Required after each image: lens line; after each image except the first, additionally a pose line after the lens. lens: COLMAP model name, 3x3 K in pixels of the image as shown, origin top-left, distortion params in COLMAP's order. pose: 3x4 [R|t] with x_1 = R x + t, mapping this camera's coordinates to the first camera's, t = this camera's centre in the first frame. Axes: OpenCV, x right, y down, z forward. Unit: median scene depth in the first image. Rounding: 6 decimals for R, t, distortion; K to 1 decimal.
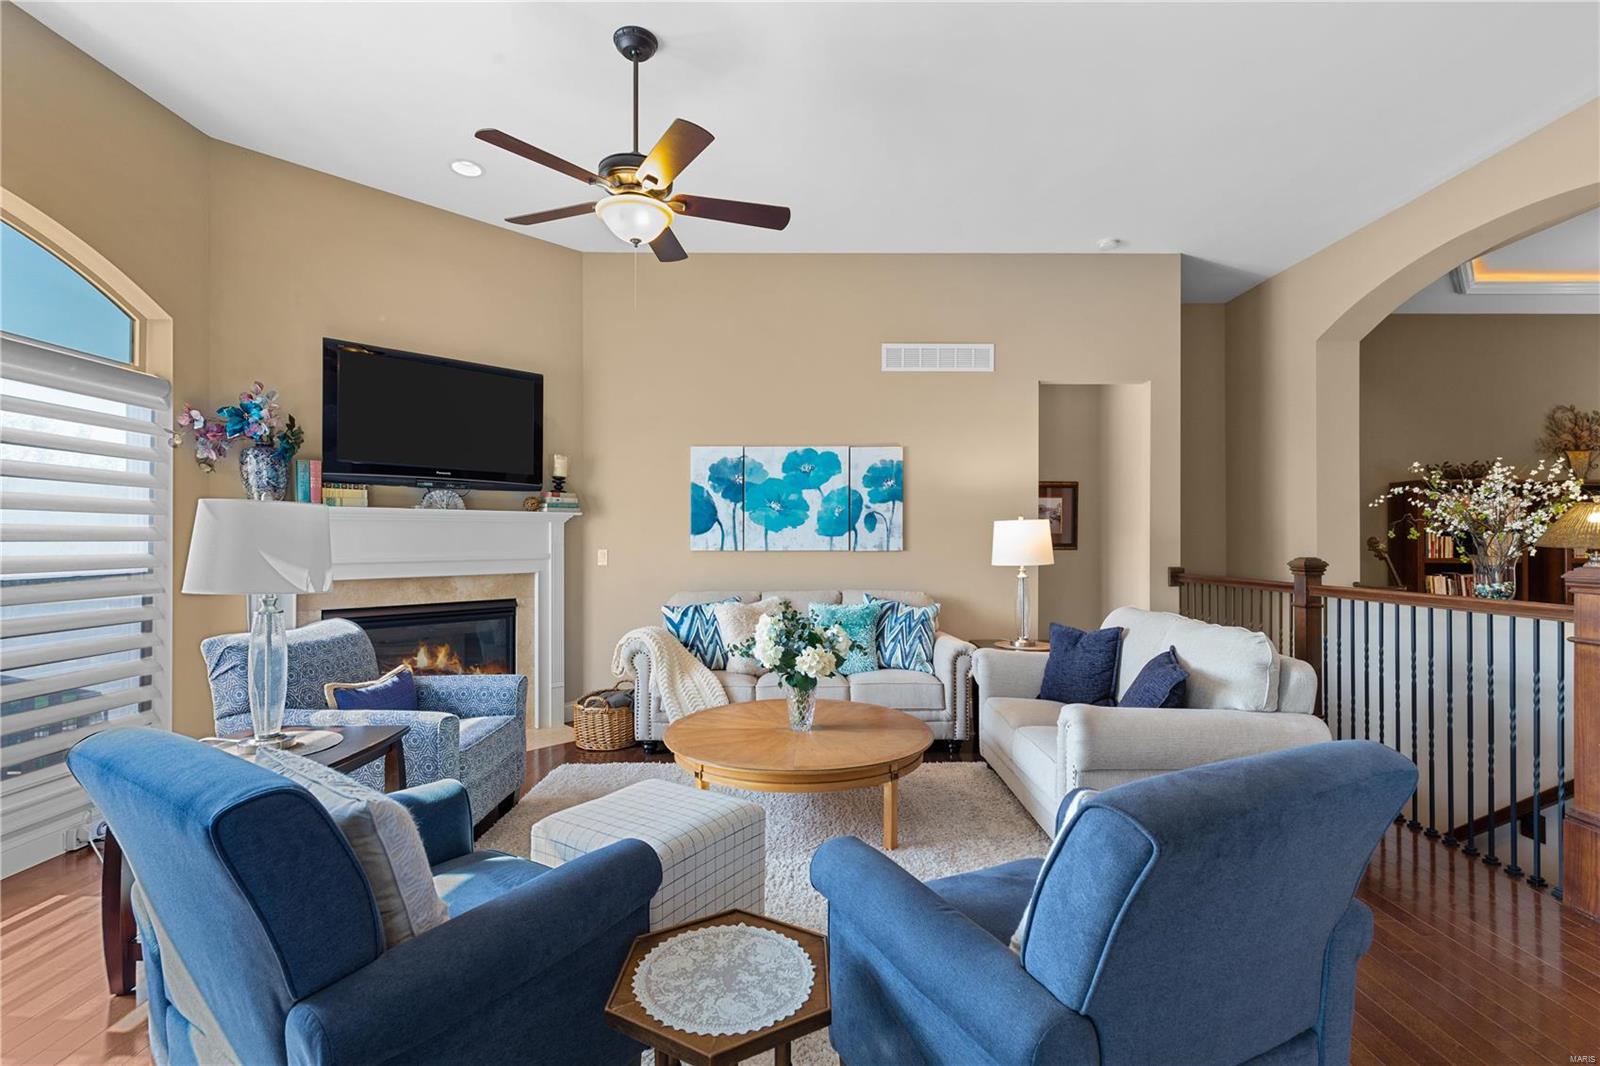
lens RADIAL K [[732.0, 0, 801.8], [0, 732.0, 533.5], [0, 0, 1]] dist [0.008925, -0.001959]
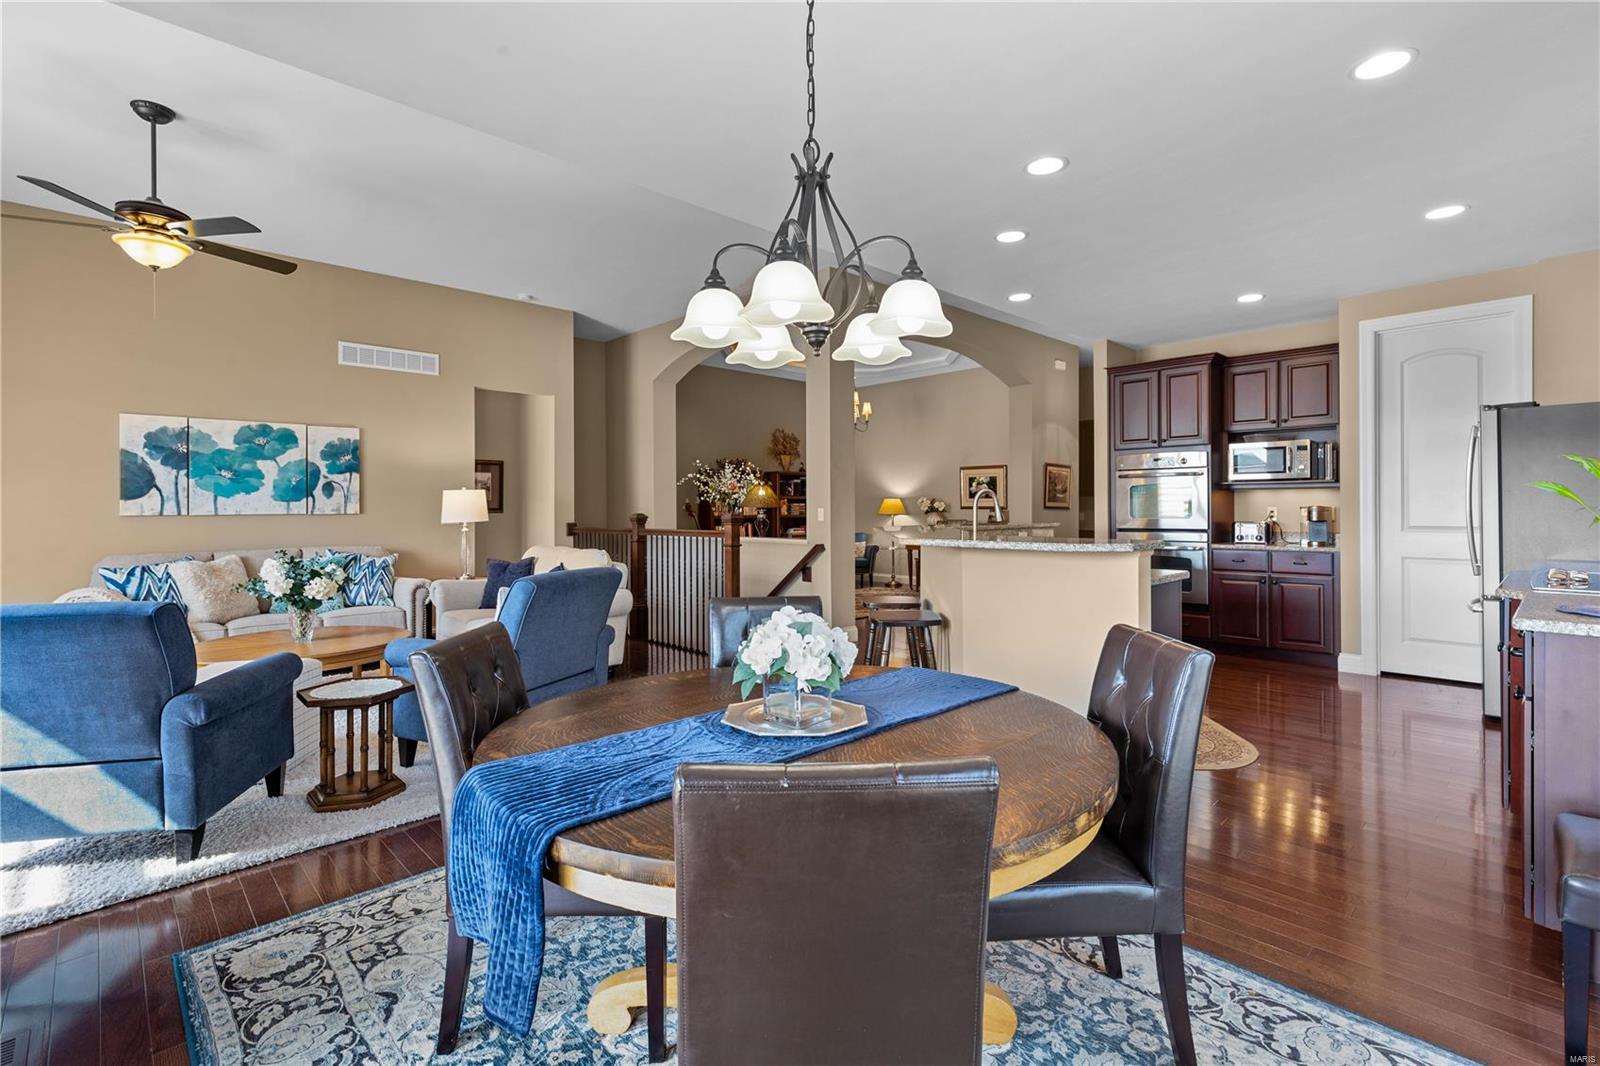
lens RADIAL K [[732.0, 0, 809.2], [0, 732.0, 508.9], [0, 0, 1]] dist [0.008925, -0.001959]
pose [[0.724002, -0.005929, 0.689772, -0.166599], [0.000288, 0.999966, 0.008292, 0.005777], [-0.689798, -0.005805, 0.723979, -0.411592]]
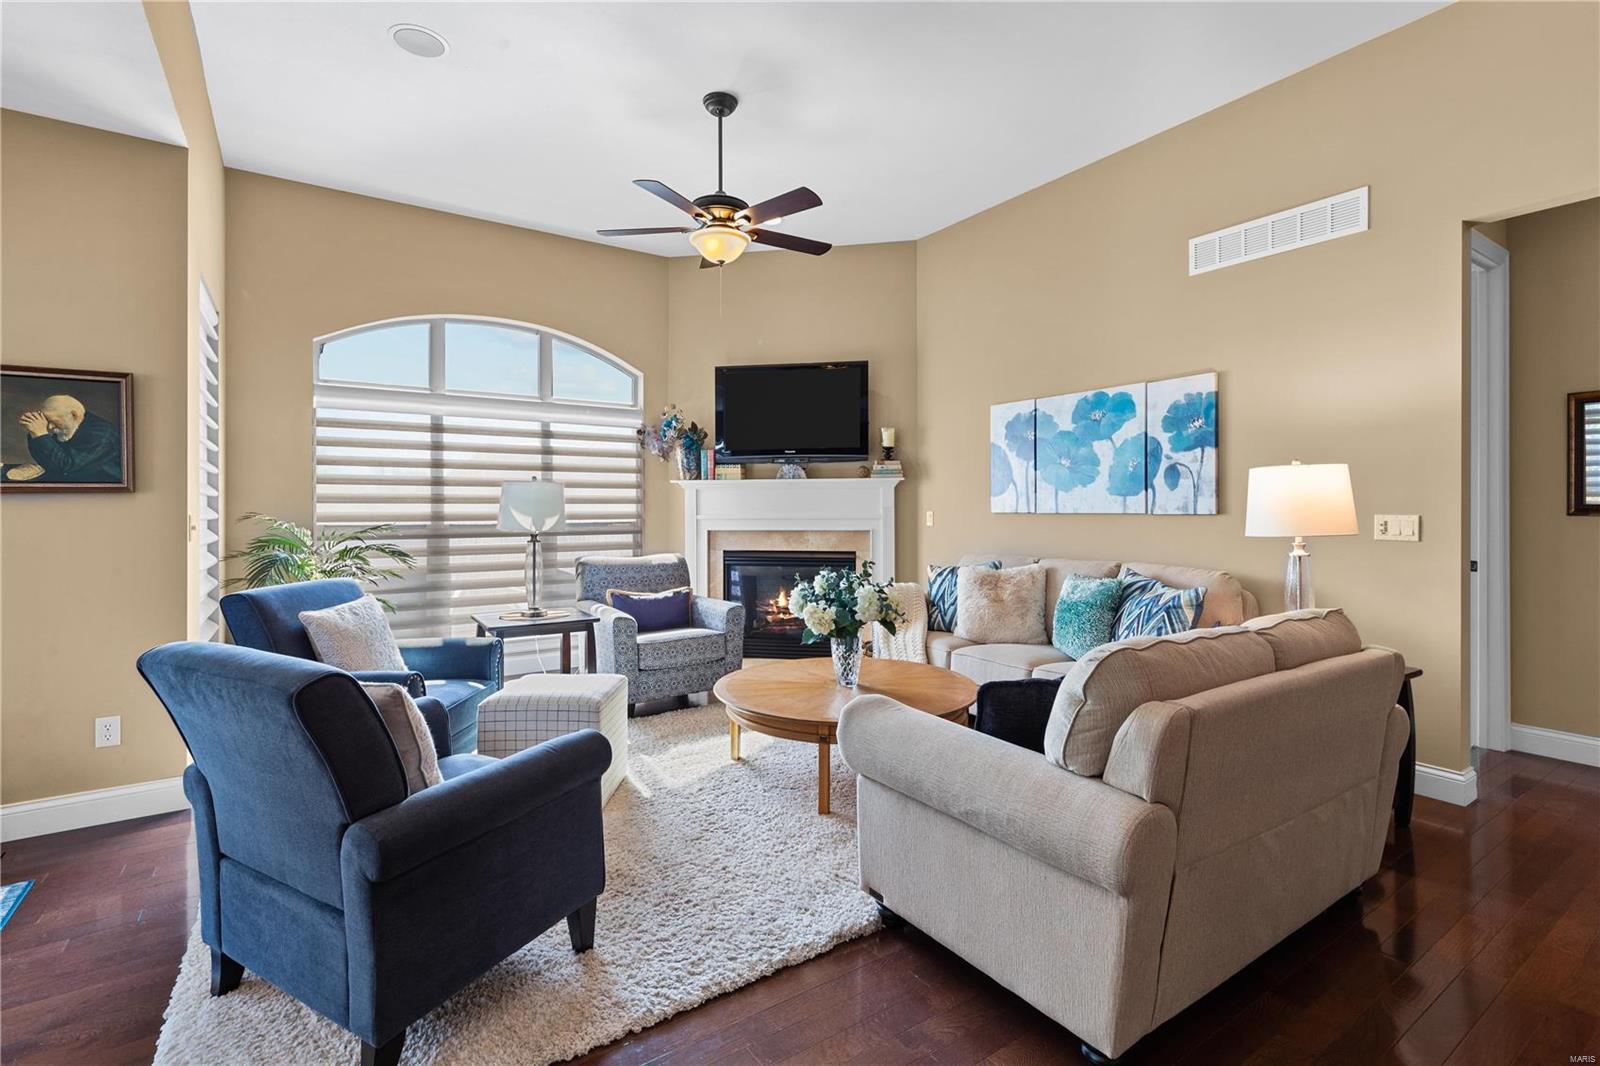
lens RADIAL K [[732.0, 0, 799.3], [0, 732.0, 505.6], [0, 0, 1]] dist [0.008925, -0.001959]
pose [[0.554788, -0.002288, -0.831989, 0.524707], [0.010031, 0.999942, 0.003939, 0.007859], [0.831931, -0.010531, 0.554779, 0.247413]]
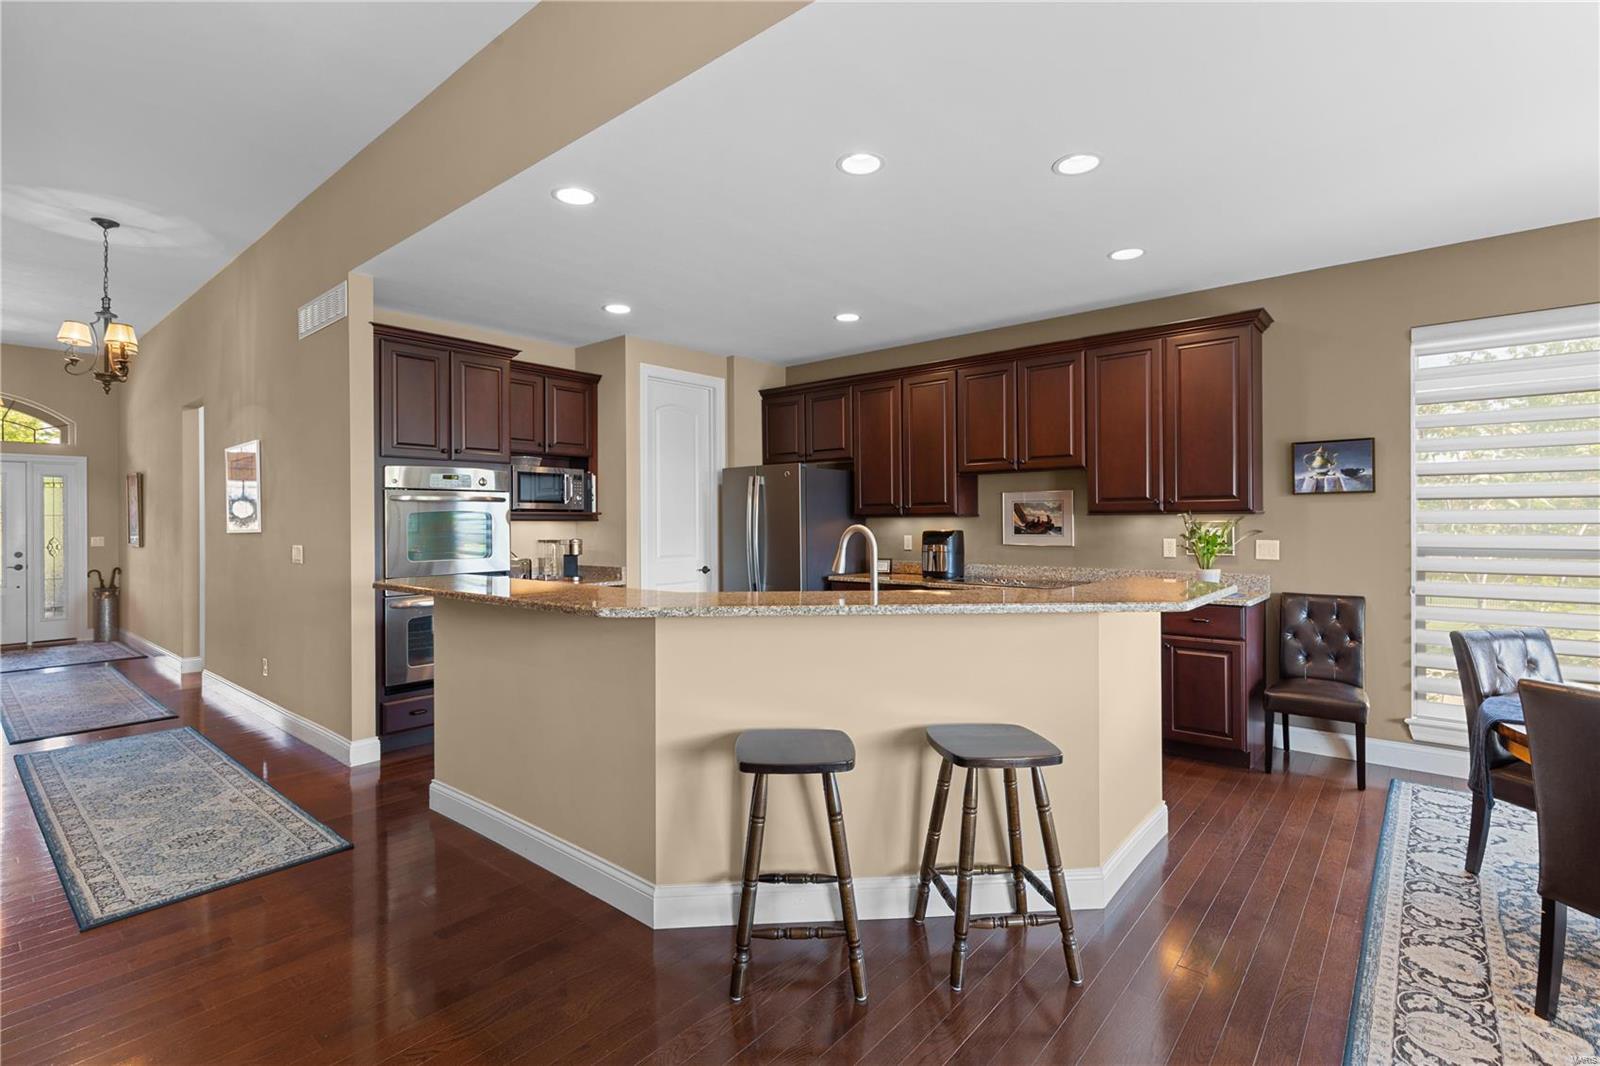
lens RADIAL K [[732.0, 0, 795.6], [0, 732.0, 524.0], [0, 0, 1]] dist [0.008925, -0.001959]
pose [[-0.760864, 0.002446, 0.648906, 0.222938], [-0.000547, 0.999990, -0.004412, -0.006284], [-0.648911, -0.003712, -0.760855, 0.472117]]
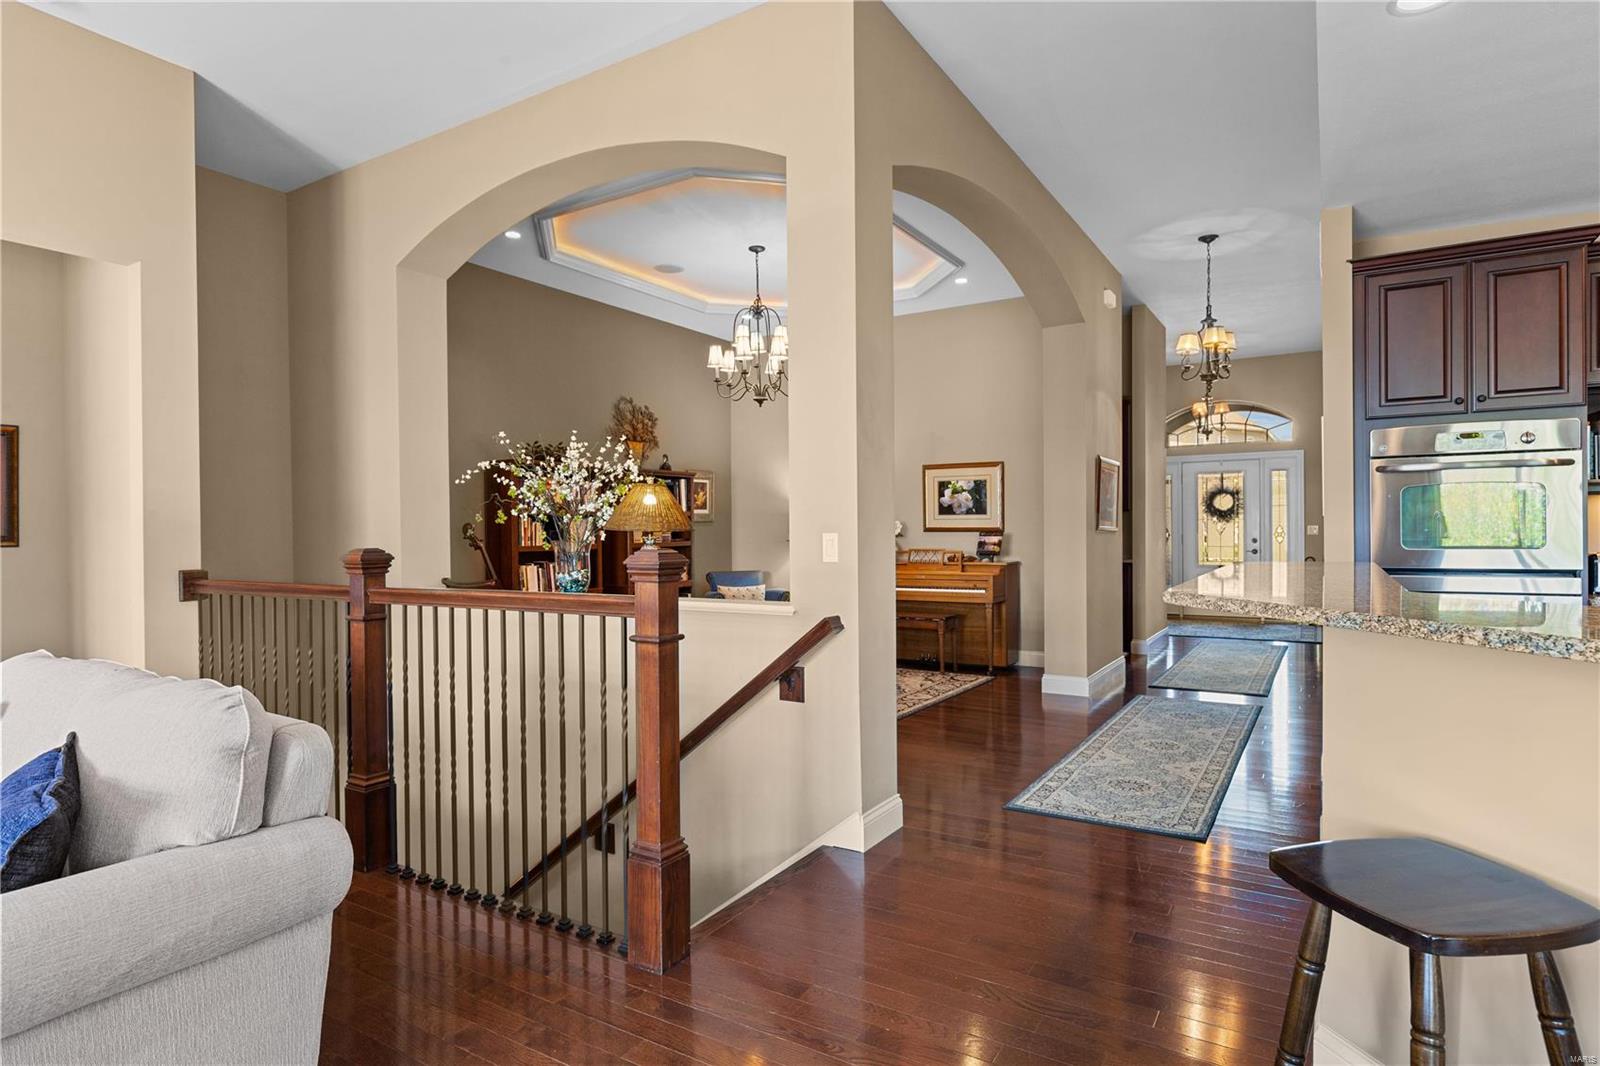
lens RADIAL K [[851.4, 0, 810.6], [0, 851.4, 539.5], [0, 0, 1]] dist [-0.005051, 0.002053]
pose [[0.528023, -0.017939, 0.849041, 0.174954], [0.003426, 0.999814, 0.018994, 0.007849], [-0.849223, -0.007120, 0.527986, 0.168599]]
